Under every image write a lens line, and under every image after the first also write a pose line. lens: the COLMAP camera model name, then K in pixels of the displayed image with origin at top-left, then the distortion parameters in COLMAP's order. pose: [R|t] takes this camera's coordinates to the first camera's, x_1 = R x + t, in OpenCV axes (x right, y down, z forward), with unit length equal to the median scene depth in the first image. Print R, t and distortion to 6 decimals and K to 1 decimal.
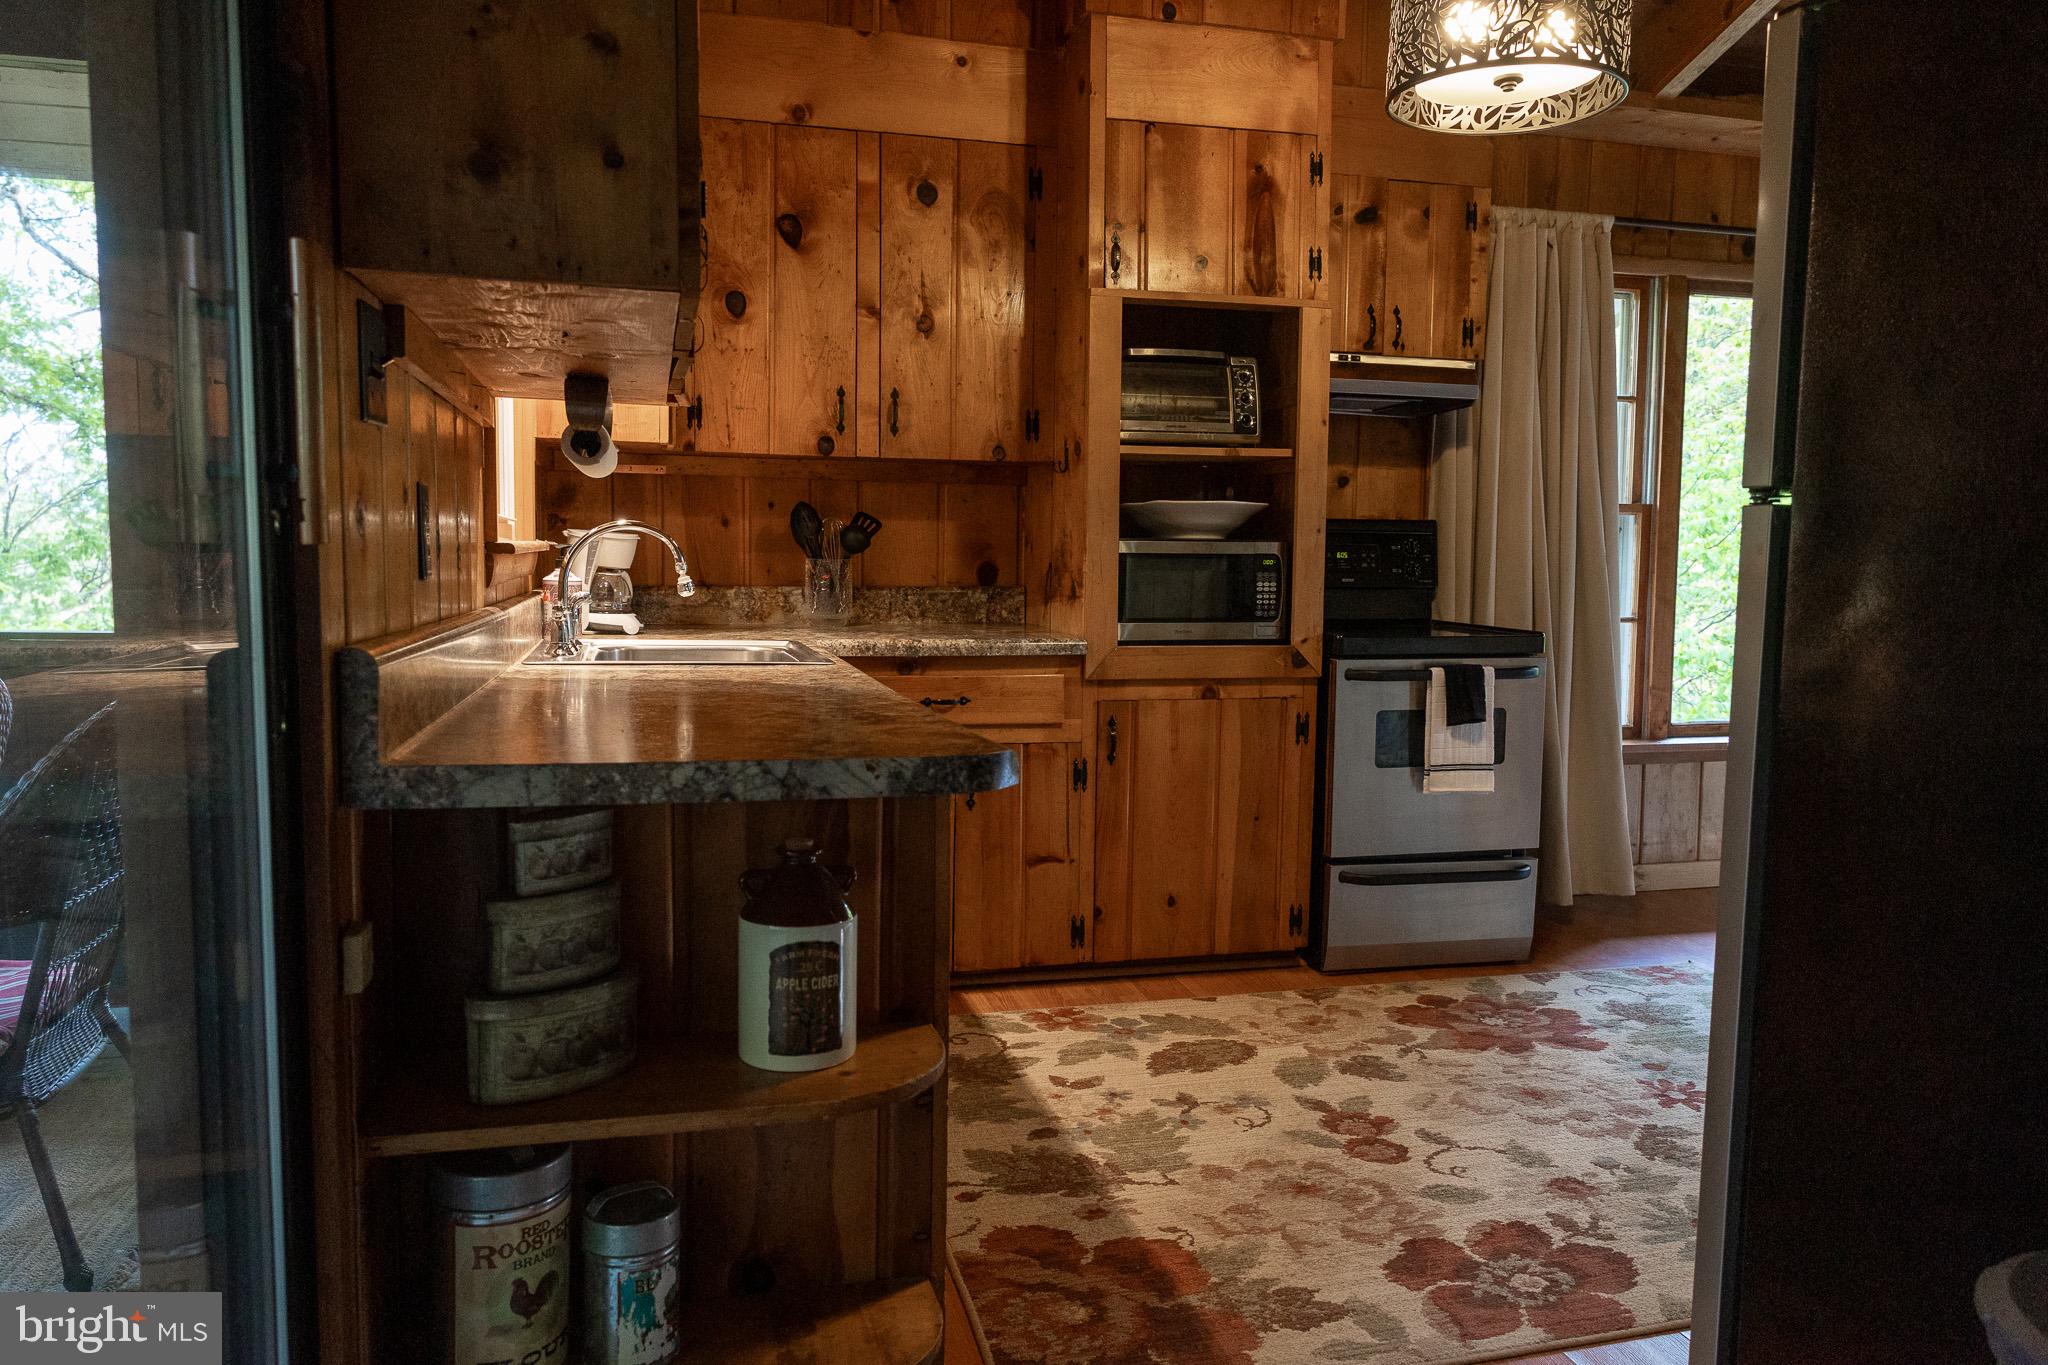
lens RADIAL K [[1375.7, 0, 1021.2], [0, 1375.7, 684.9], [0, 0, 1]] dist [0.001110, 0.003823]
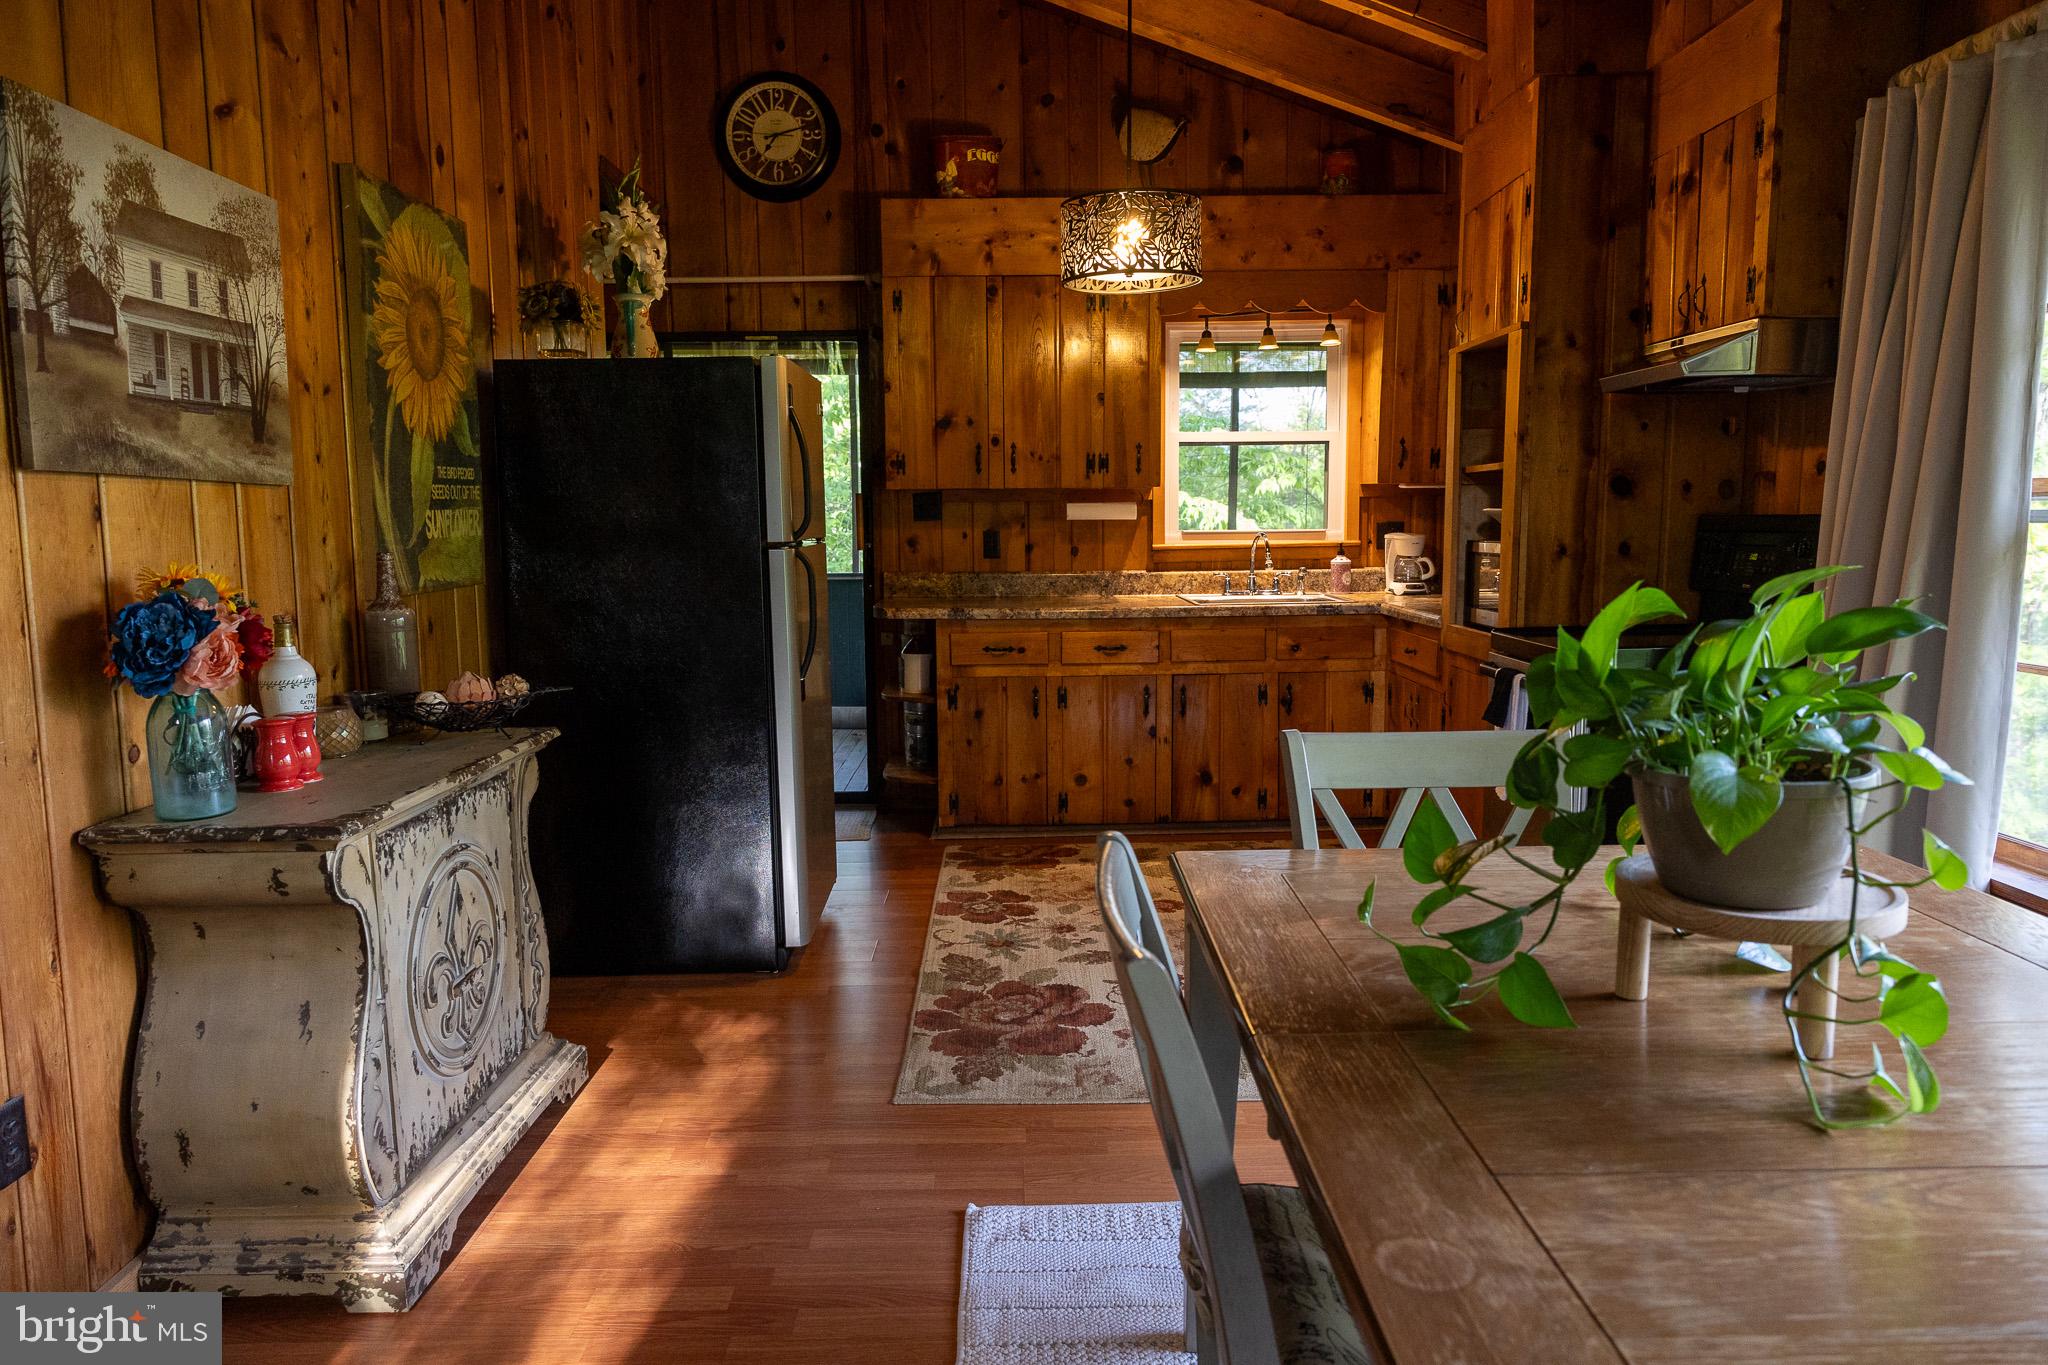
lens RADIAL K [[1372.6, 0, 1016.4], [0, 1372.6, 679.7], [0, 0, 1]] dist [0.002072, 0.000549]
pose [[-0.245653, 0.104570, -0.963701, 2.173293], [-0.085315, 0.987974, 0.128951, -0.165044], [0.965596, 0.113895, -0.233777, 1.406274]]
